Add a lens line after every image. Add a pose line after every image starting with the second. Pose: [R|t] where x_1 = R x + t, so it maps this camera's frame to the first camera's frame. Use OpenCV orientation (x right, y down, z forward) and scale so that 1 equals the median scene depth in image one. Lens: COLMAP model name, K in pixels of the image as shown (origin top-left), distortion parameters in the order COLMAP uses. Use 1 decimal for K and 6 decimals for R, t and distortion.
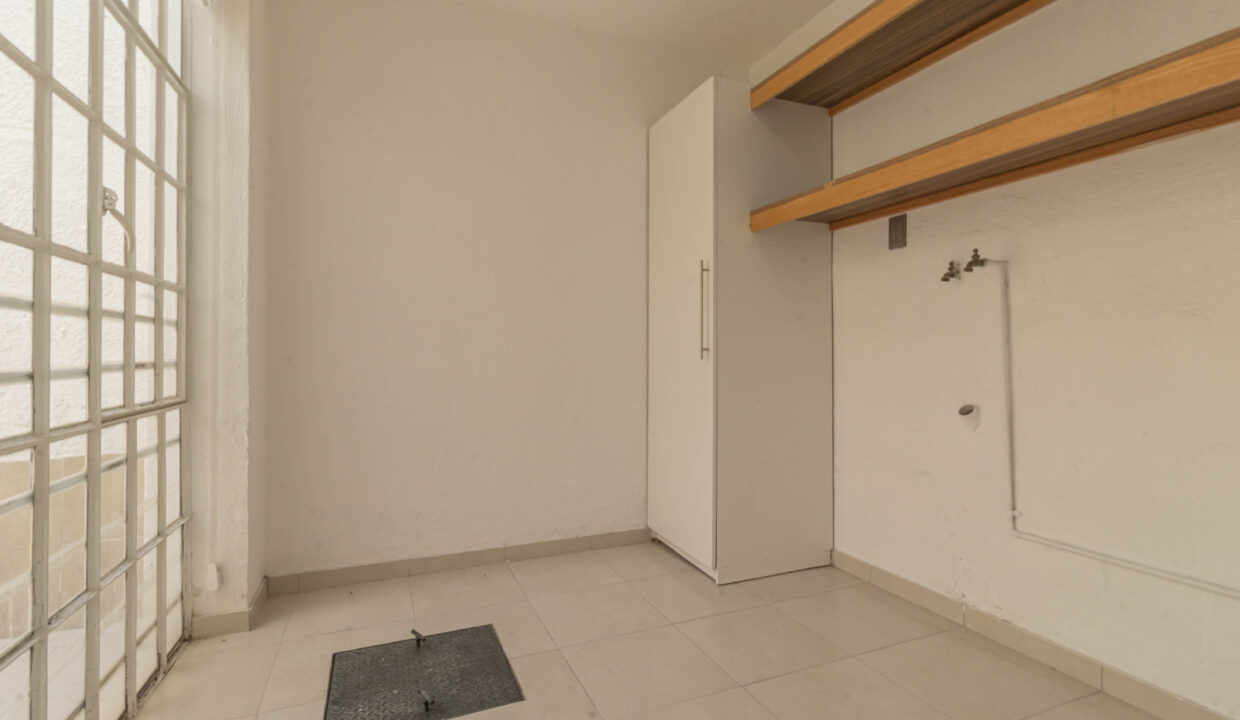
lens RADIAL K [[588.5, 0, 621.3], [0, 588.5, 361.3], [0, 0, 1]] dist [0.001647, -0.000876]
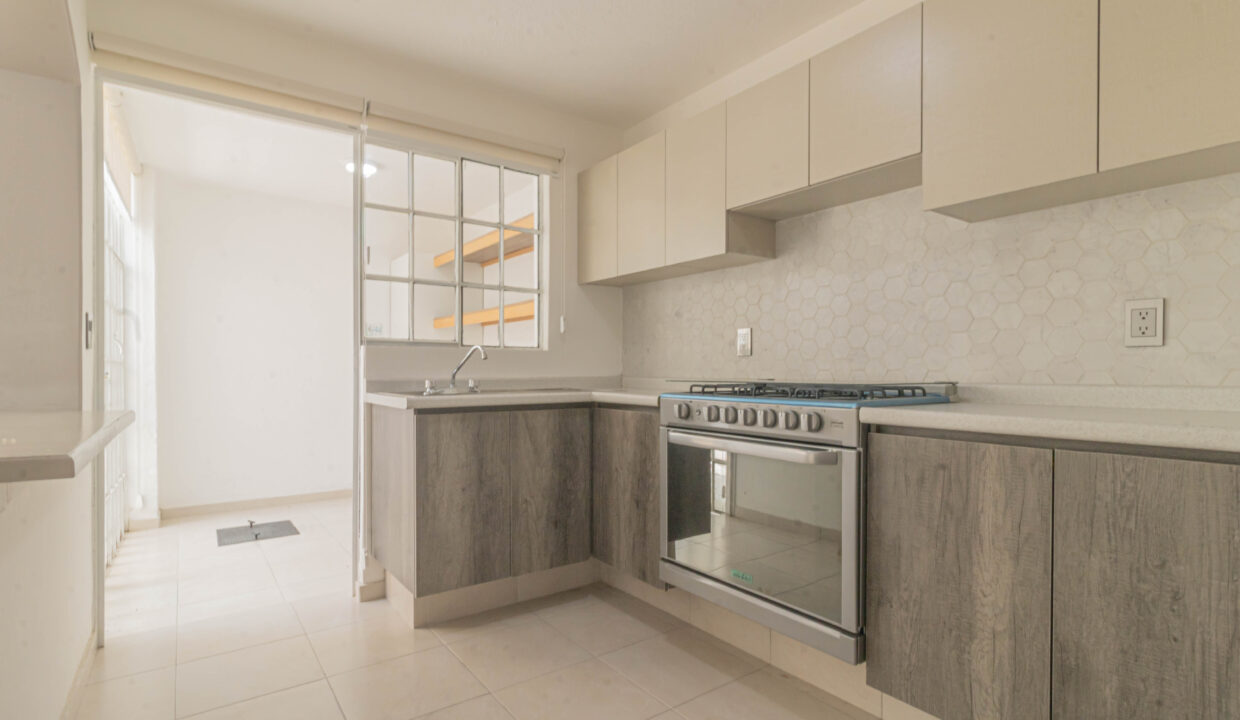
lens RADIAL K [[588.5, 0, 623.4], [0, 588.5, 376.0], [0, 0, 1]] dist [0.001647, -0.000876]
pose [[0.971396, -0.001948, 0.237456, 0.453423], [-0.000353, 0.999953, 0.009644, -0.091893], [-0.237464, -0.009452, 0.971350, -1.367234]]
